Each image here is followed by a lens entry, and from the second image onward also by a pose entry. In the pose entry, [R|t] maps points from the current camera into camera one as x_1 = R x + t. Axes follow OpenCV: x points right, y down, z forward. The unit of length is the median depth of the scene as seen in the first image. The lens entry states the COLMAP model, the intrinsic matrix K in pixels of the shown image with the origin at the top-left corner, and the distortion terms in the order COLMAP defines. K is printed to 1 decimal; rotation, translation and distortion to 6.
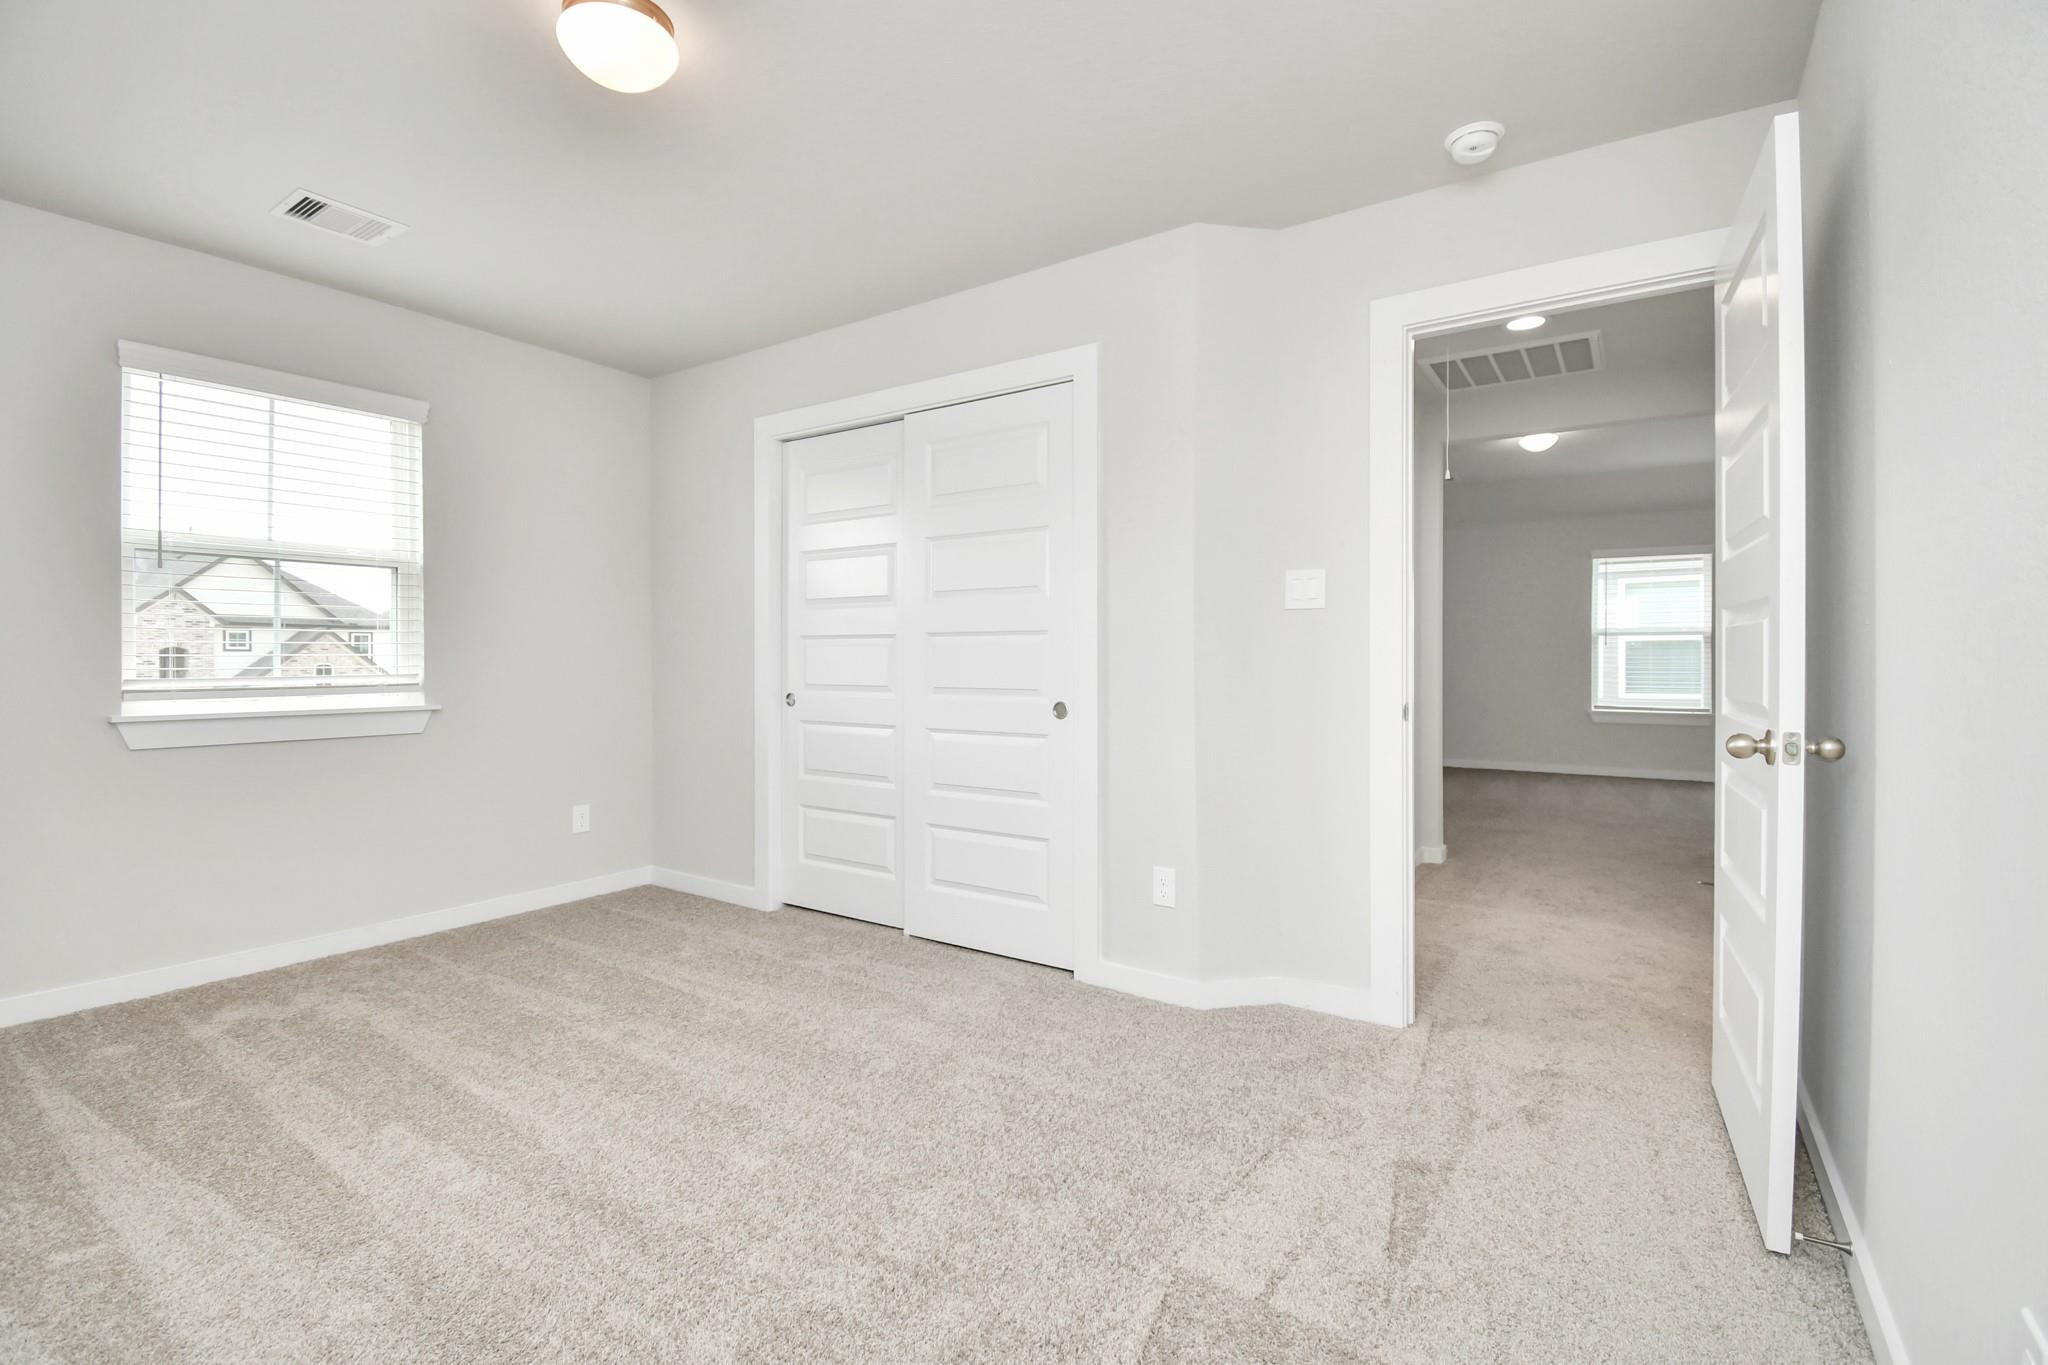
lens RADIAL K [[899.3, 0, 1015.3], [0, 899.3, 682.9], [0, 0, 1]] dist [0.028439, -0.030456]
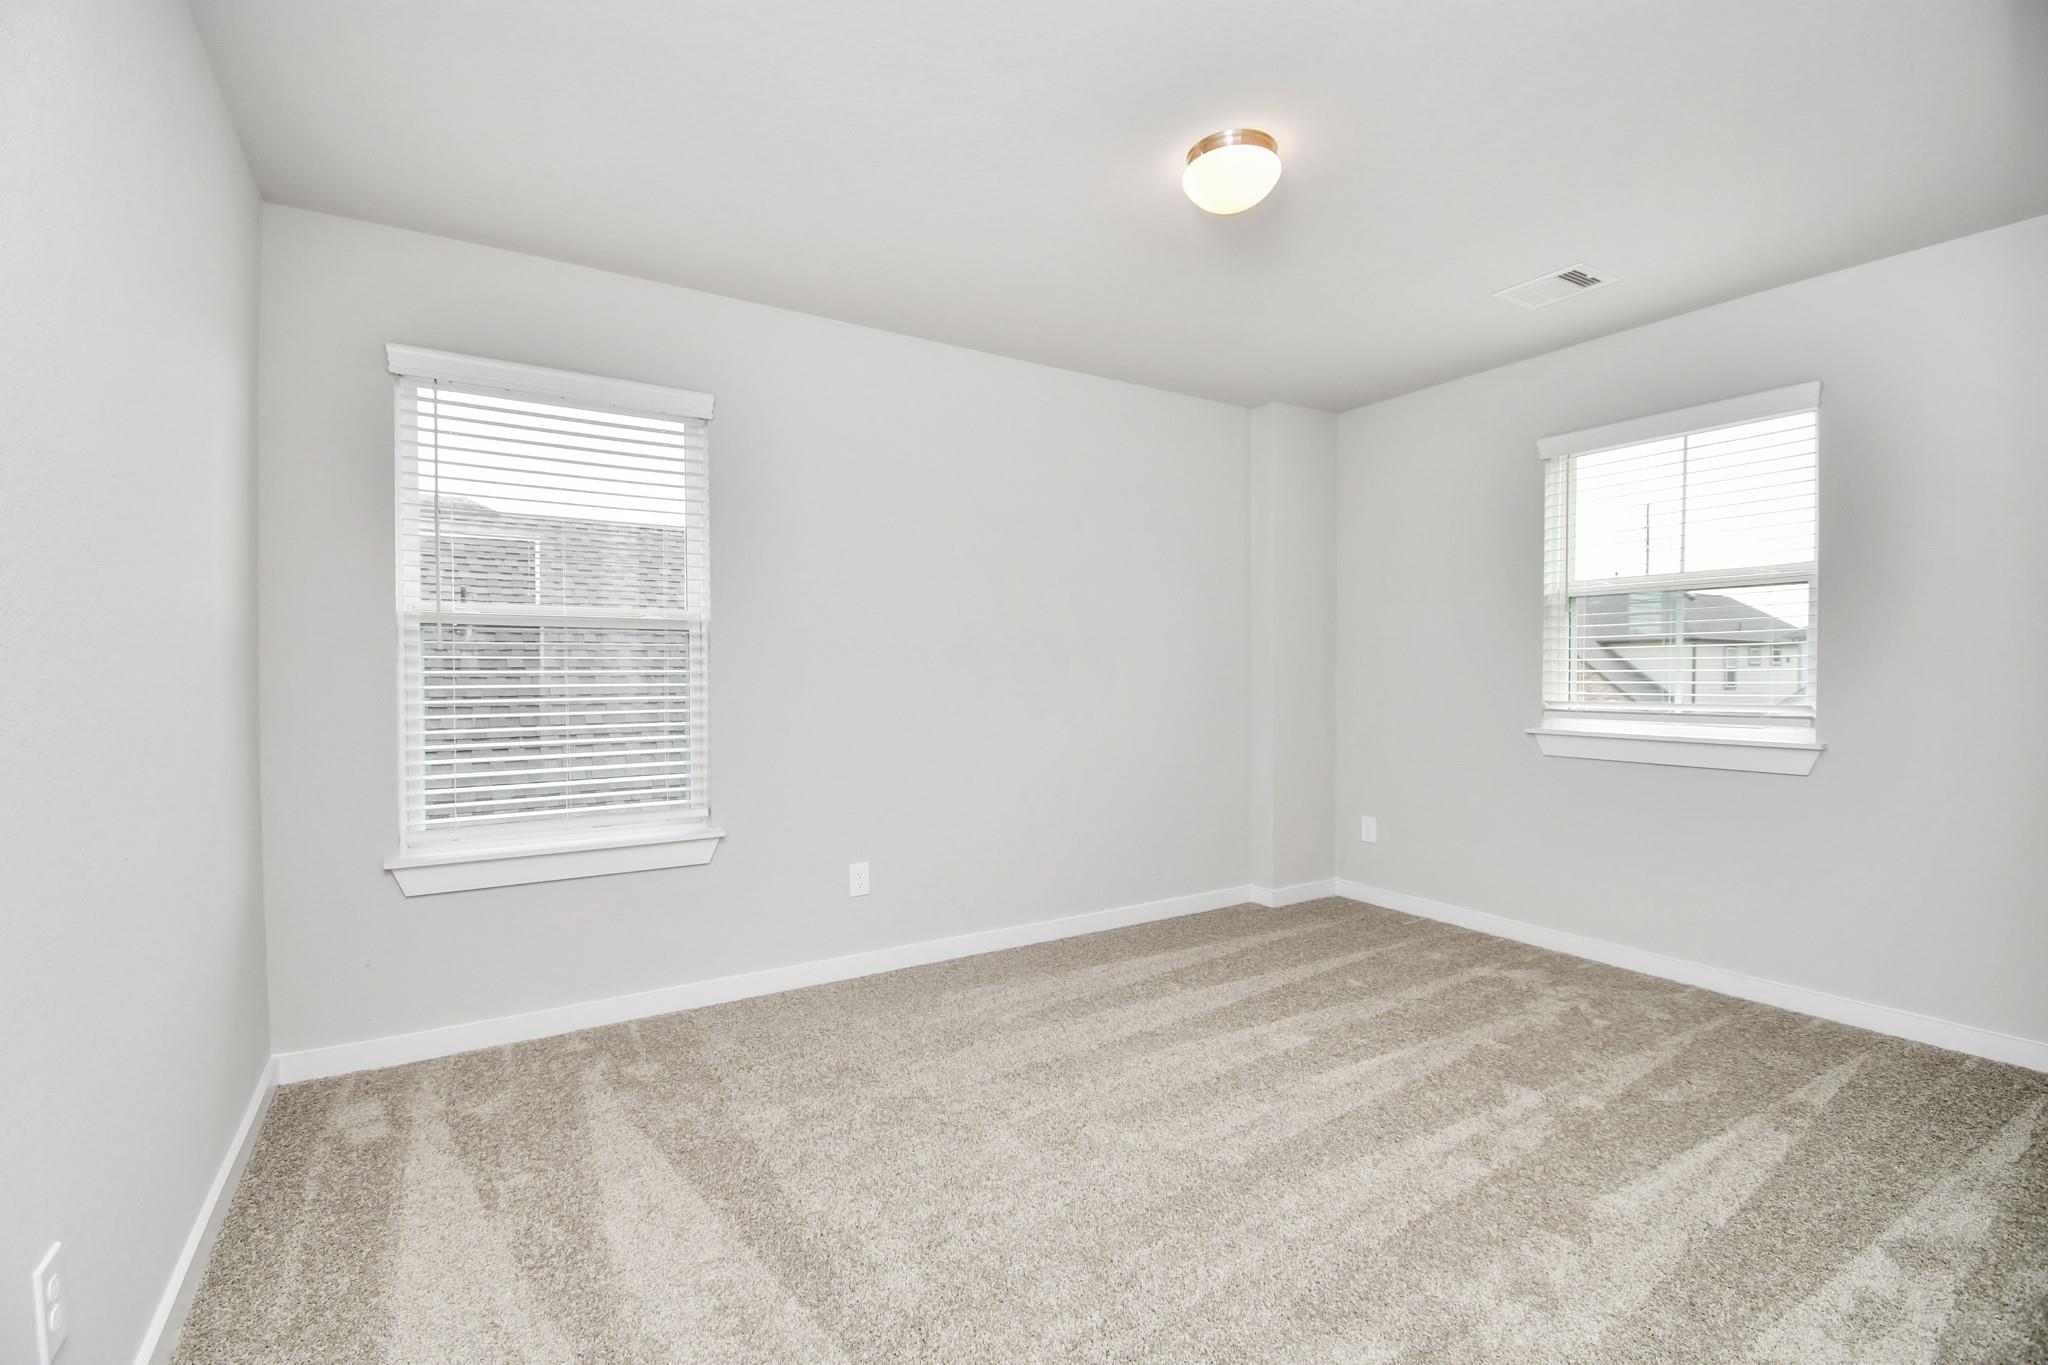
lens RADIAL K [[899.3, 0, 1015.3], [0, 899.3, 682.9], [0, 0, 1]] dist [0.028439, -0.030456]
pose [[-0.417479, 0.013564, -0.908585, 0.520184], [-0.021358, 0.999466, 0.024735, -0.044401], [0.908435, 0.029732, -0.416966, 0.846206]]
